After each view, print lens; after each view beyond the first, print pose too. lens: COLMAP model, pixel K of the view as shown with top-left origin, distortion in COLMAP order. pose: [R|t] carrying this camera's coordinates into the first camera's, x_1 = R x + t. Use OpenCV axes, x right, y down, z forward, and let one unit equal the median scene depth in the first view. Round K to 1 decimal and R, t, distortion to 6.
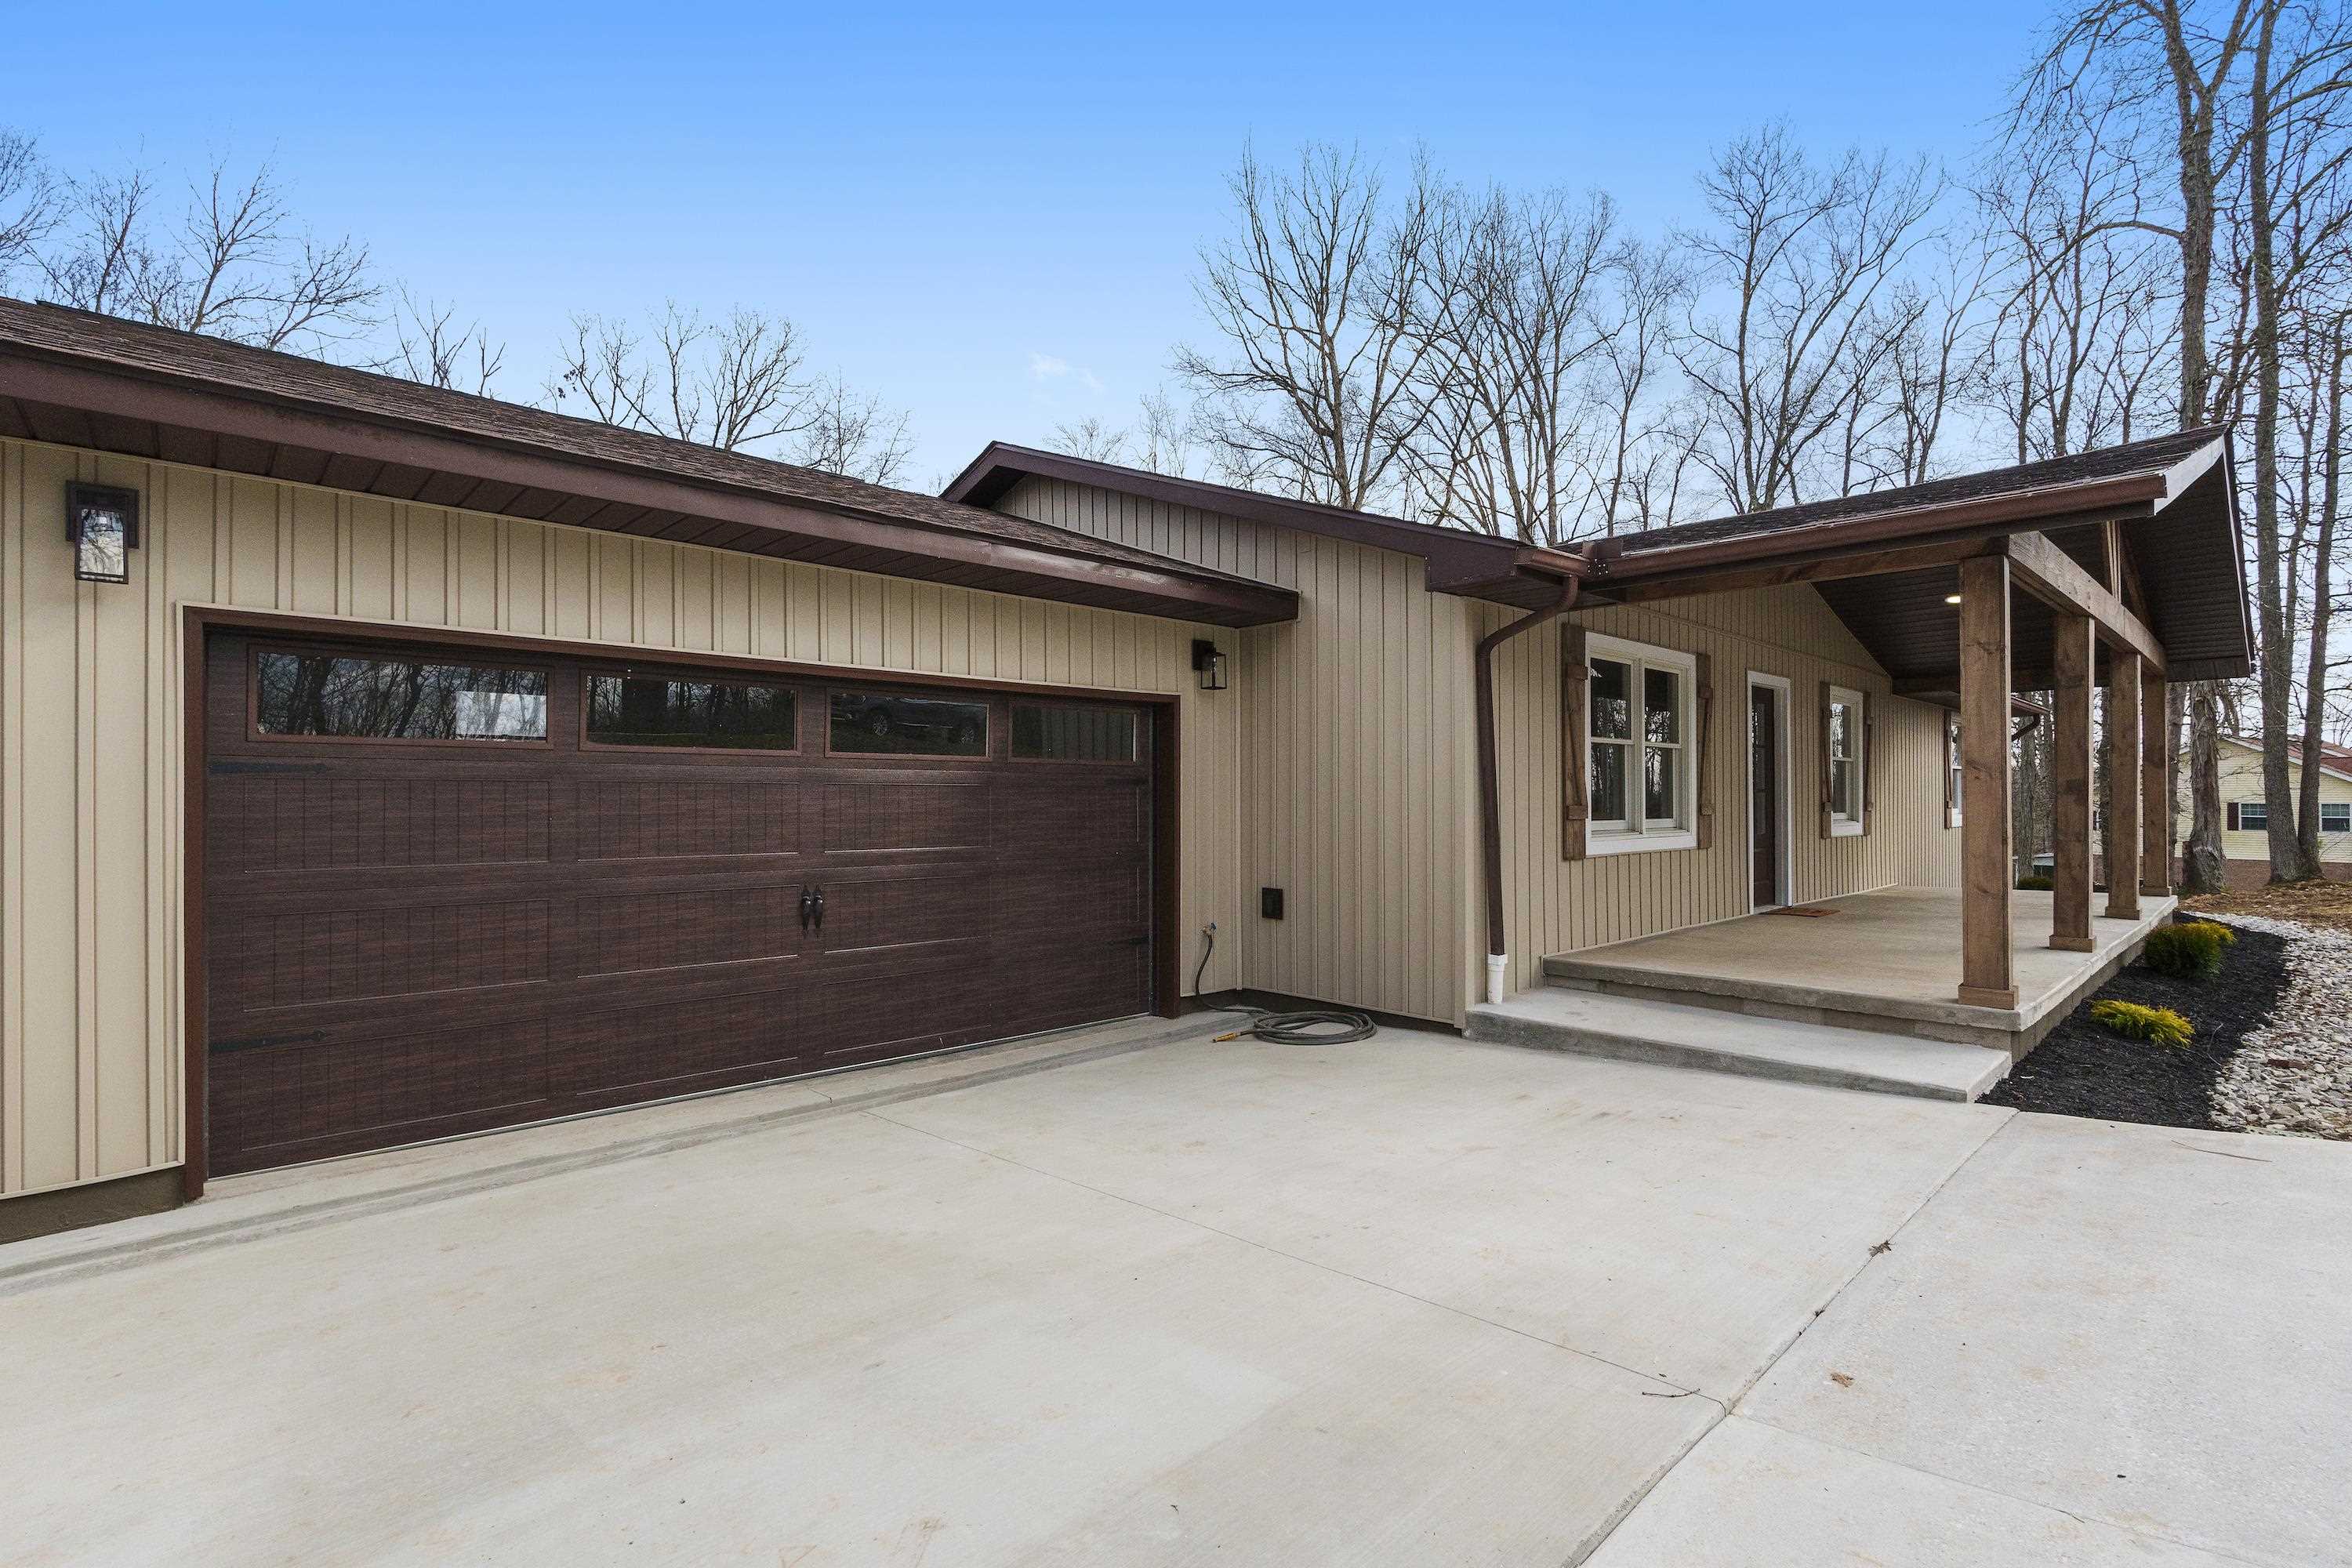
lens RADIAL K [[1099.7, 0, 1187.9], [0, 1099.7, 799.4], [0, 0, 1]] dist [-0.006510, 0.000006]
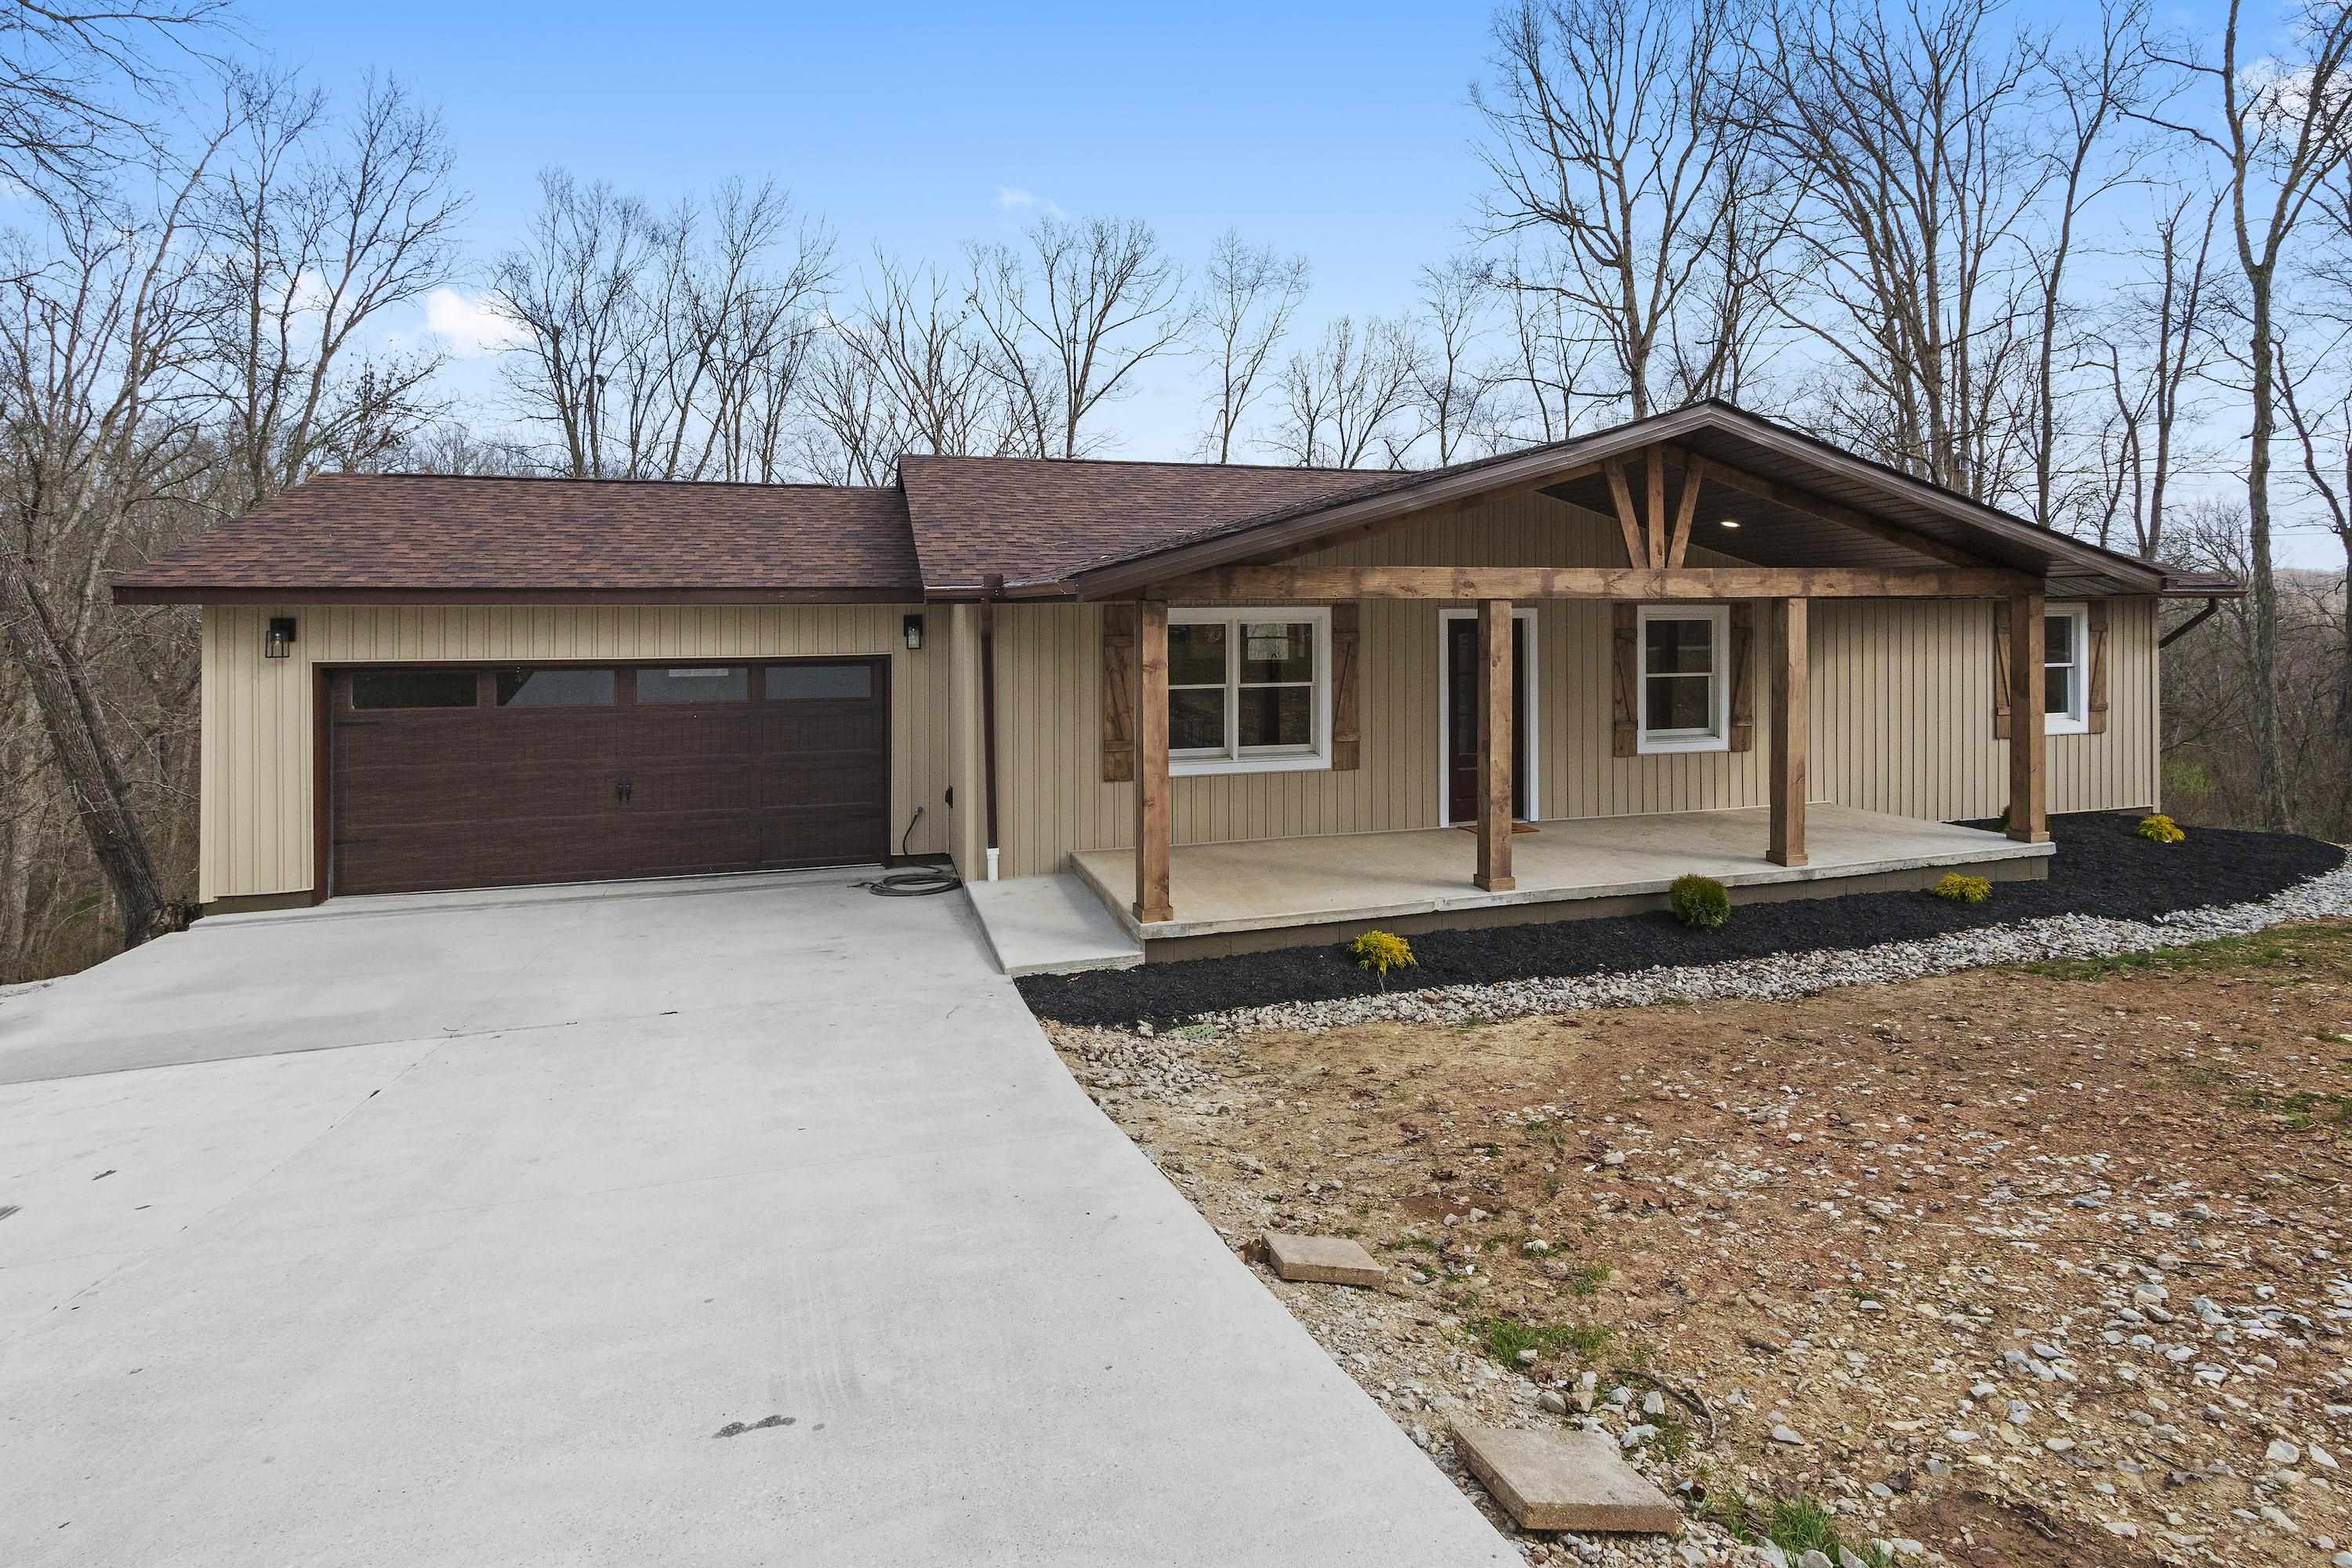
lens RADIAL K [[1099.7, 0, 1114.5], [0, 1099.7, 627.0], [0, 0, 1]] dist [-0.006510, 0.000006]
pose [[0.886977, -0.003820, -0.461797, 1.031424], [0.003867, 0.999992, -0.000844, -0.139019], [0.461797, -0.001037, 0.886985, -0.193650]]
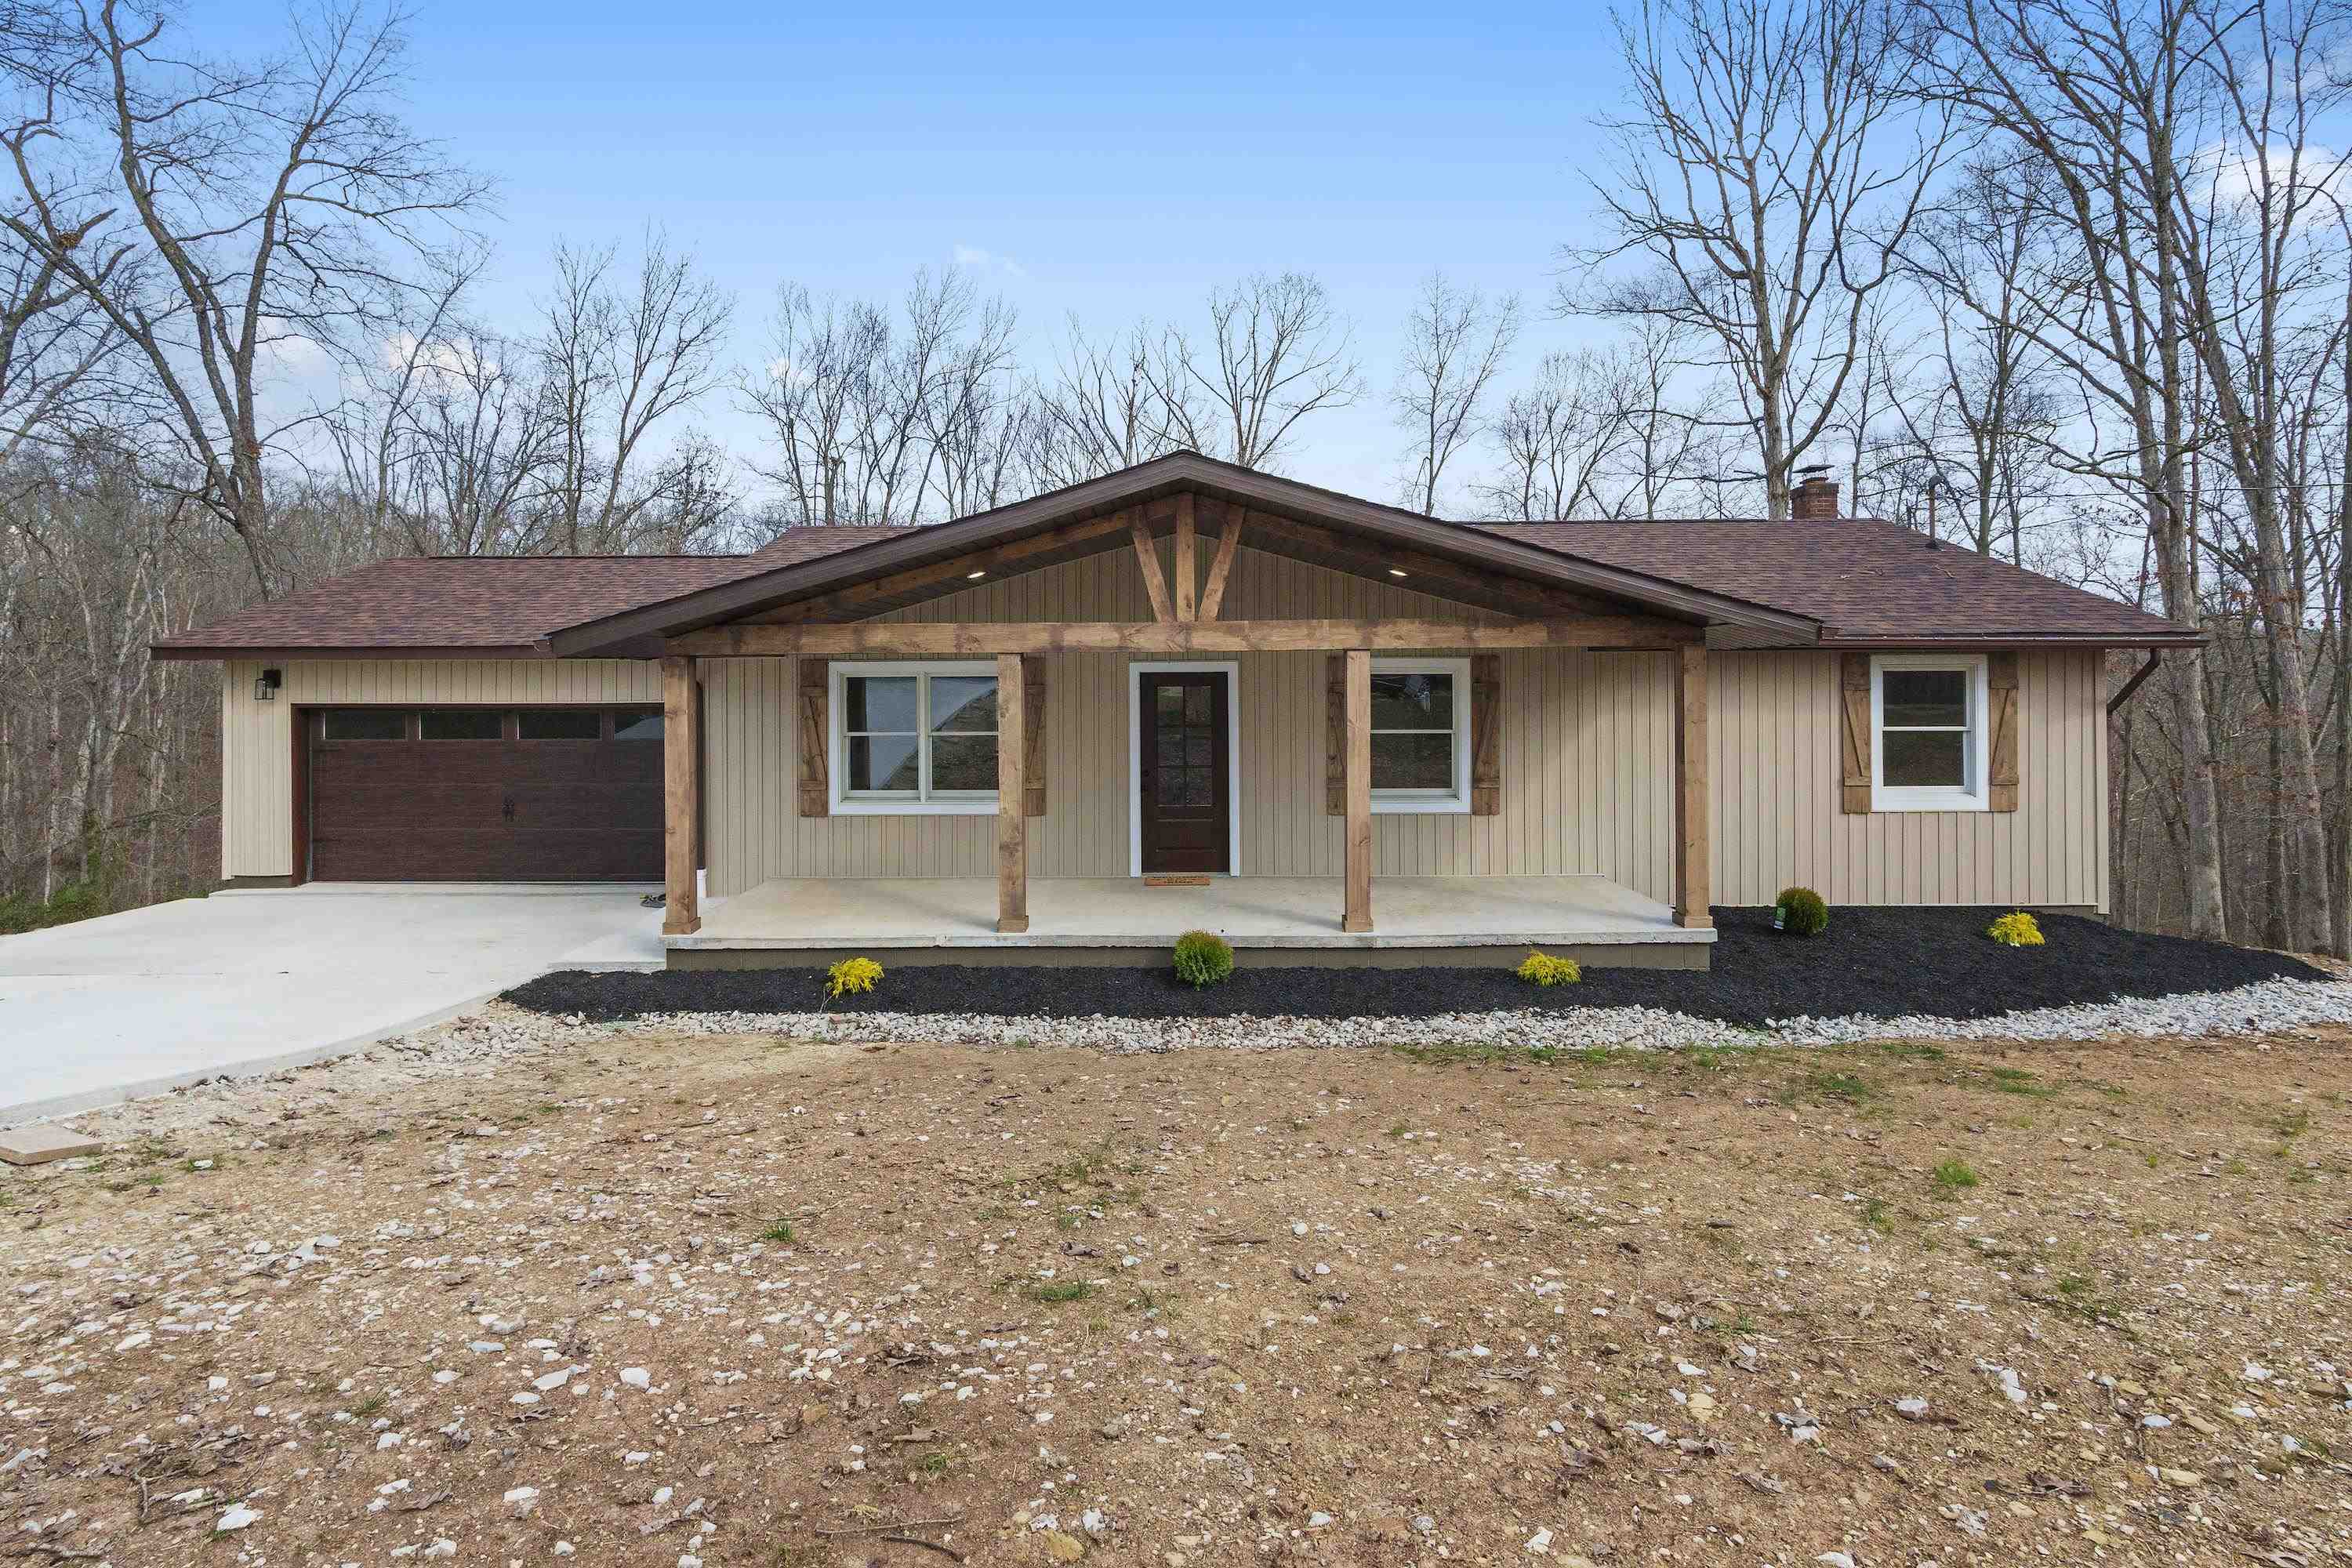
lens RADIAL K [[1099.7, 0, 1223.6], [0, 1099.7, 688.8], [0, 0, 1]] dist [-0.006510, 0.000006]
pose [[0.719204, 0.004515, -0.694784, 1.907832], [-0.000384, 0.999981, 0.006101, -0.135875], [0.694799, -0.004121, 0.719192, 0.340721]]
